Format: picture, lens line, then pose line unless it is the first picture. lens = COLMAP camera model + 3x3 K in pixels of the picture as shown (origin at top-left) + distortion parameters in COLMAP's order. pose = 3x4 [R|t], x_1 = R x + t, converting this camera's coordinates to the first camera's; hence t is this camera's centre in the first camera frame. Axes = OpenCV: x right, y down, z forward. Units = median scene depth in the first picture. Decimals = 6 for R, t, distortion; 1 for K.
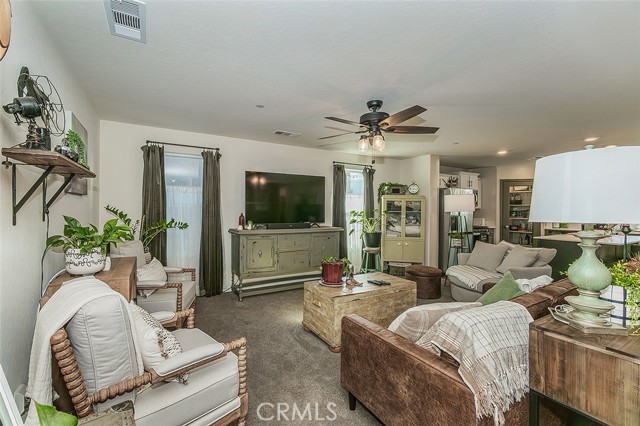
lens RADIAL K [[267.6, 0, 309.2], [0, 267.6, 213.5], [0, 0, 1]] dist [0.000474, 0.000074]
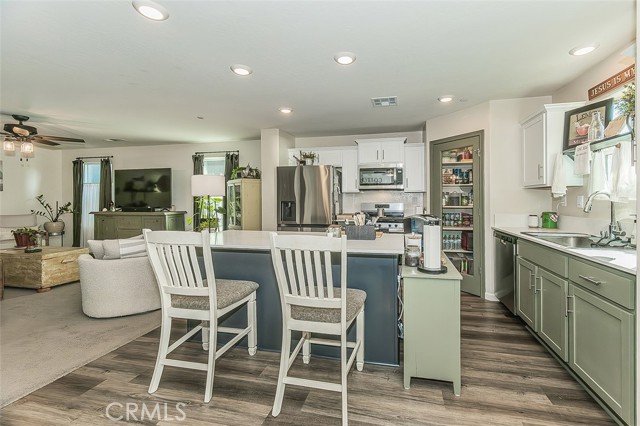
lens RADIAL K [[267.7, 0, 352.7], [0, 267.7, 198.7], [0, 0, 1]] dist [0.000276, 0.000124]
pose [[0.766840, -0.010419, -0.641753, 1.178103], [0.000018, 0.999869, -0.016211, 0.012766], [0.641838, 0.012420, 0.766740, 0.526940]]
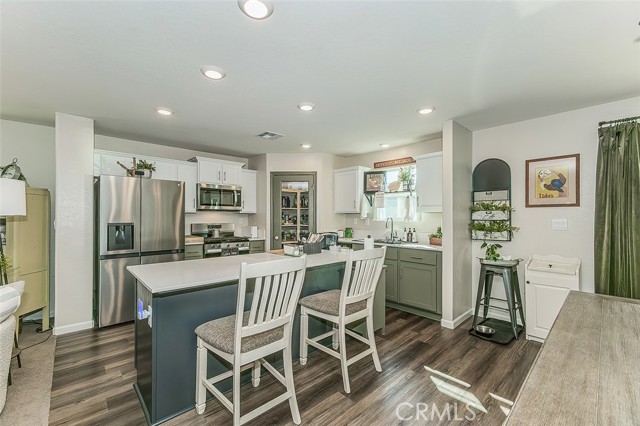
lens RADIAL K [[267.6, 0, 309.2], [0, 267.6, 213.5], [0, 0, 1]] dist [0.000474, 0.000074]
pose [[0.971693, -0.000748, 0.236246, 0.788327], [0.006271, 0.999724, -0.022629, 0.002017], [-0.236164, 0.023470, 0.971430, 0.344415]]
